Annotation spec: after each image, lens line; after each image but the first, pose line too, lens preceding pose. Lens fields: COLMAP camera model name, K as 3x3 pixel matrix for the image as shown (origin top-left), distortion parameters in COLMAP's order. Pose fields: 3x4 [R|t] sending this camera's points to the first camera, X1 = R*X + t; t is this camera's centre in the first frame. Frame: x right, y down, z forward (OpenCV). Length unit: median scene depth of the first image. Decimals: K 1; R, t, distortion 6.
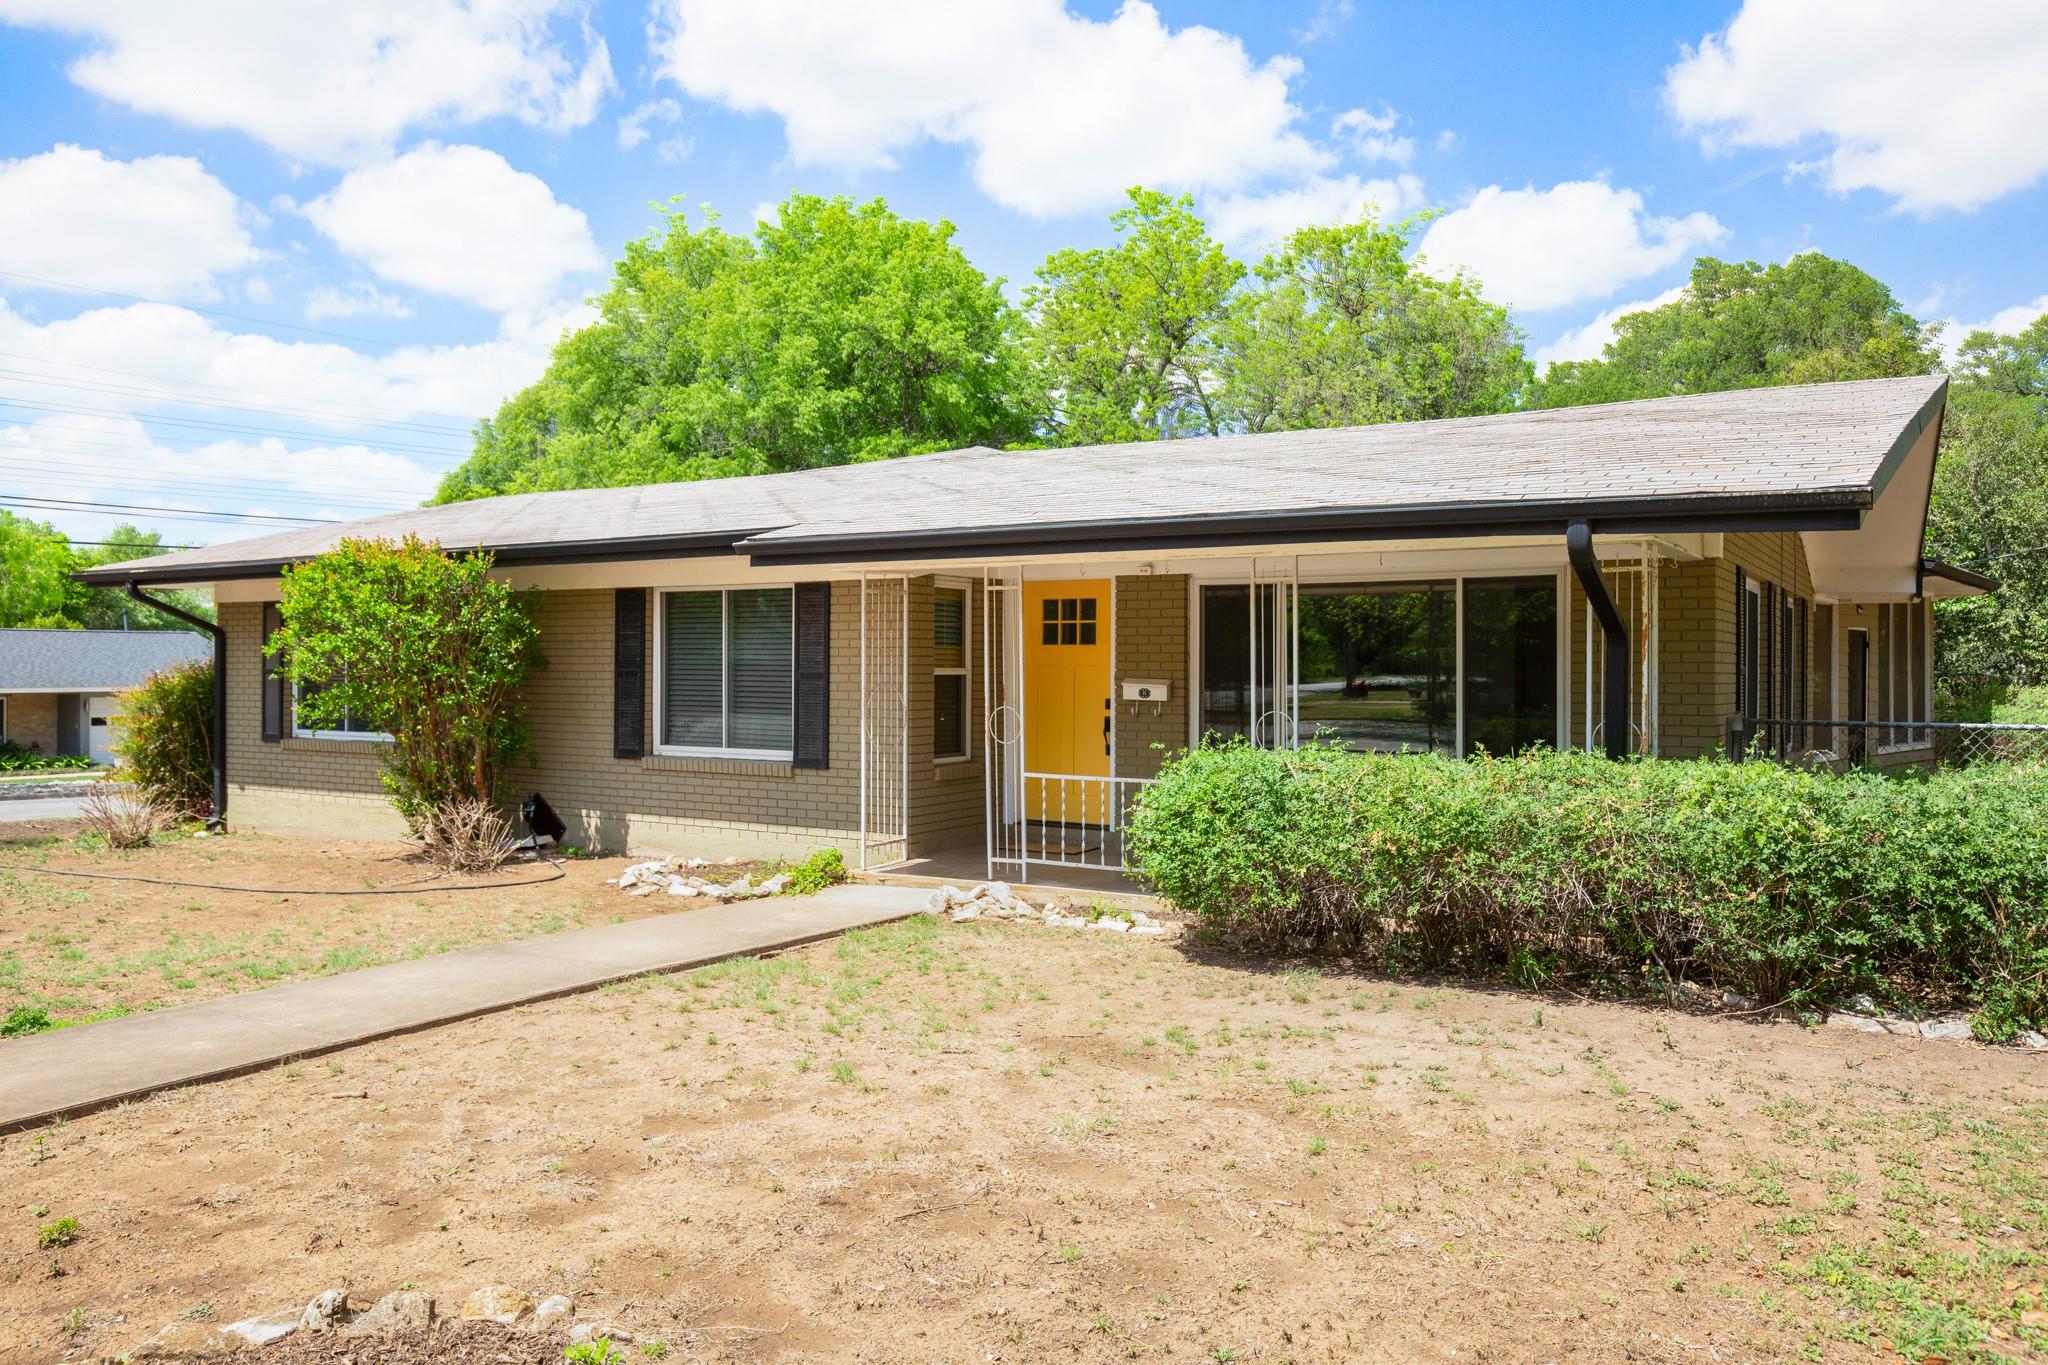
lens RADIAL K [[1486.4, 0, 1024.2], [0, 1486.4, 670.9], [0, 0, 1]] dist [-0.021615, -0.003076]
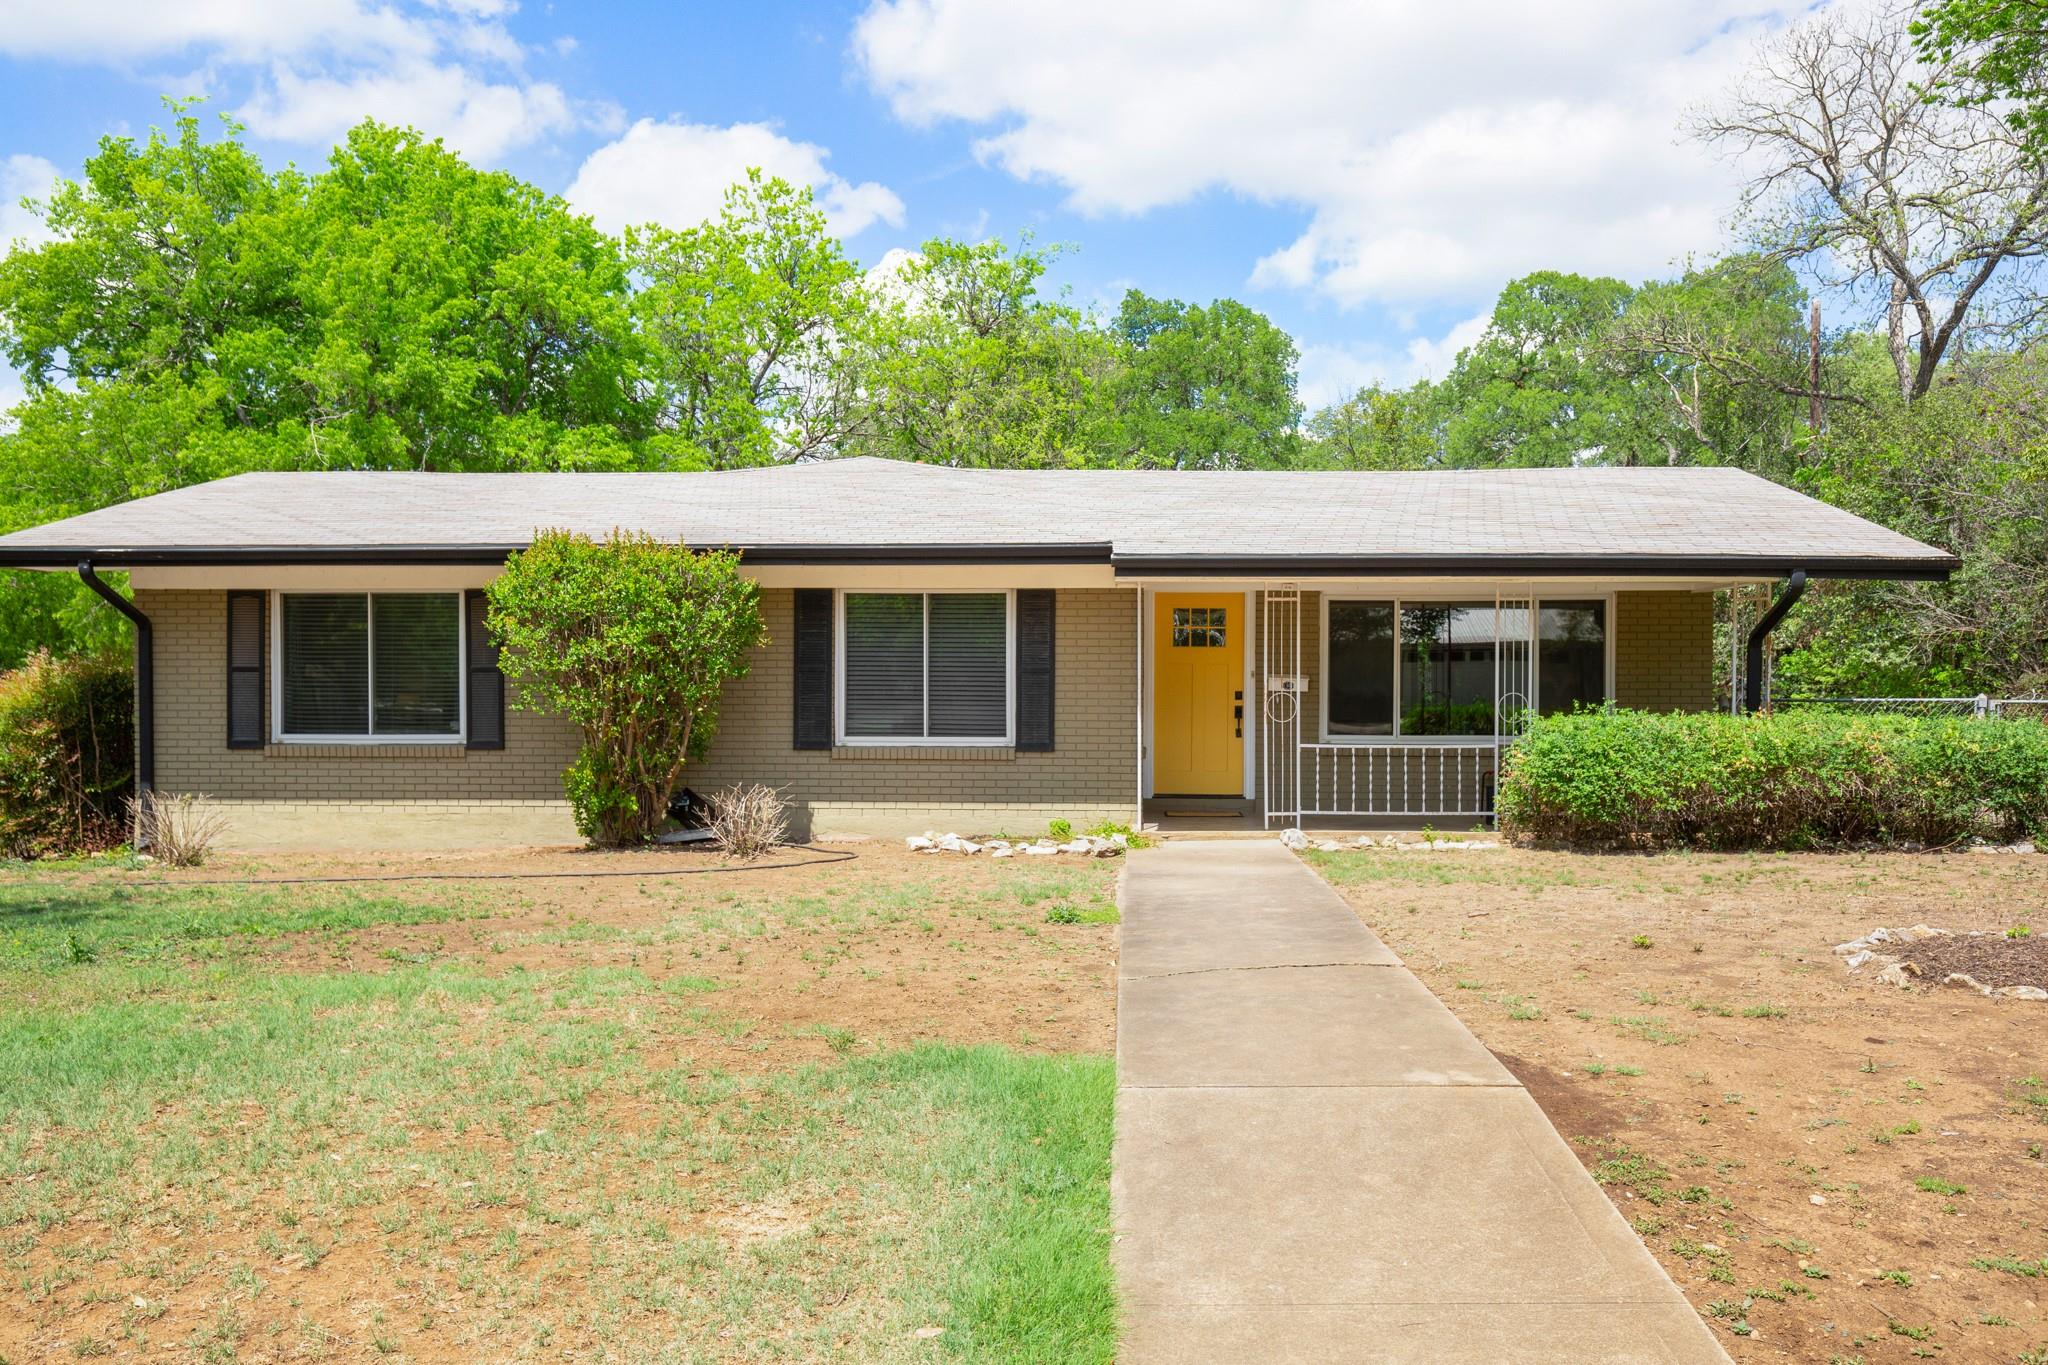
lens RADIAL K [[1832.4, 0, 1021.3], [0, 1832.4, 693.5], [0, 0, 1]] dist [0.006325, 0.006584]
pose [[0.877683, 0.000983, 0.479241, -0.810594], [0.001467, 0.999988, -0.004738, 0.026976], [-0.479239, 0.004862, 0.877671, -0.229909]]
